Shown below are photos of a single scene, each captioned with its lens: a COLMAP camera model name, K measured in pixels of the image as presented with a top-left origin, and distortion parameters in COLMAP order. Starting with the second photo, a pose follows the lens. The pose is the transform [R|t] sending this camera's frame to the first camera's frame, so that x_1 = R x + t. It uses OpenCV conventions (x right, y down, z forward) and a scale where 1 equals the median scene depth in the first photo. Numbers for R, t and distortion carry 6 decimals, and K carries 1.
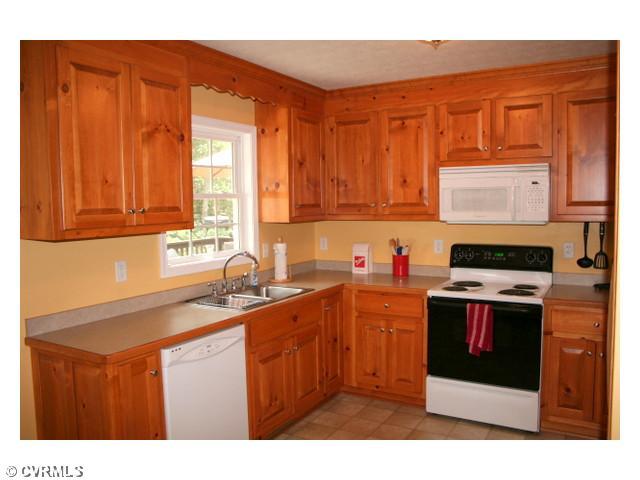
lens RADIAL K [[516.5, 0, 322.3], [0, 516.5, 238.3], [0, 0, 1]] dist [-0.098237, 0.024024]
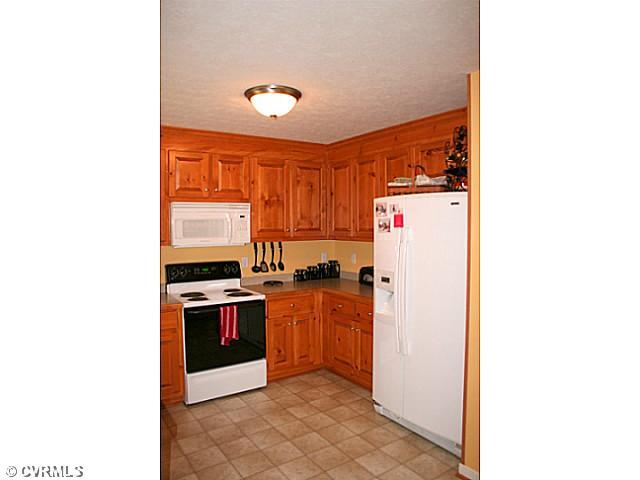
lens RADIAL K [[418.4, 0, 318.4], [0, 418.4, 243.3], [0, 0, 1]] dist [-0.045747, 0.007129]
pose [[0.434037, -0.034140, 0.900248, -0.518984], [0.063989, 0.997926, 0.006993, -0.026195], [-0.898620, 0.054571, 0.435321, 0.271862]]
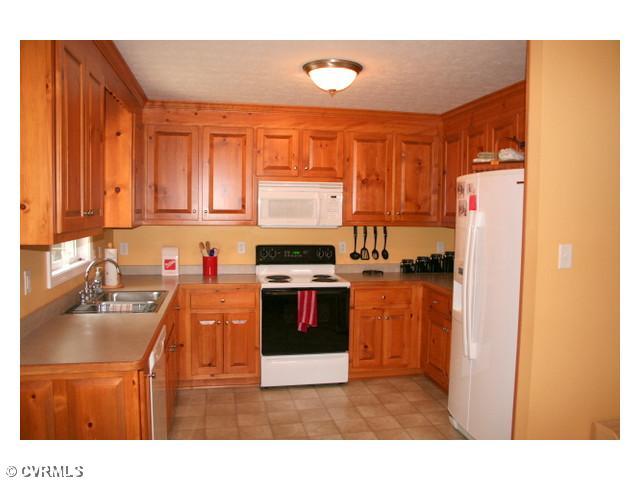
lens RADIAL K [[516.5, 0, 320.0], [0, 516.5, 238.5], [0, 0, 1]] dist [-0.098237, 0.024024]
pose [[0.744474, -0.015587, 0.667470, -0.476137], [0.023118, 0.999730, -0.002438, 0.002009], [-0.667252, 0.017246, 0.744633, 0.015972]]
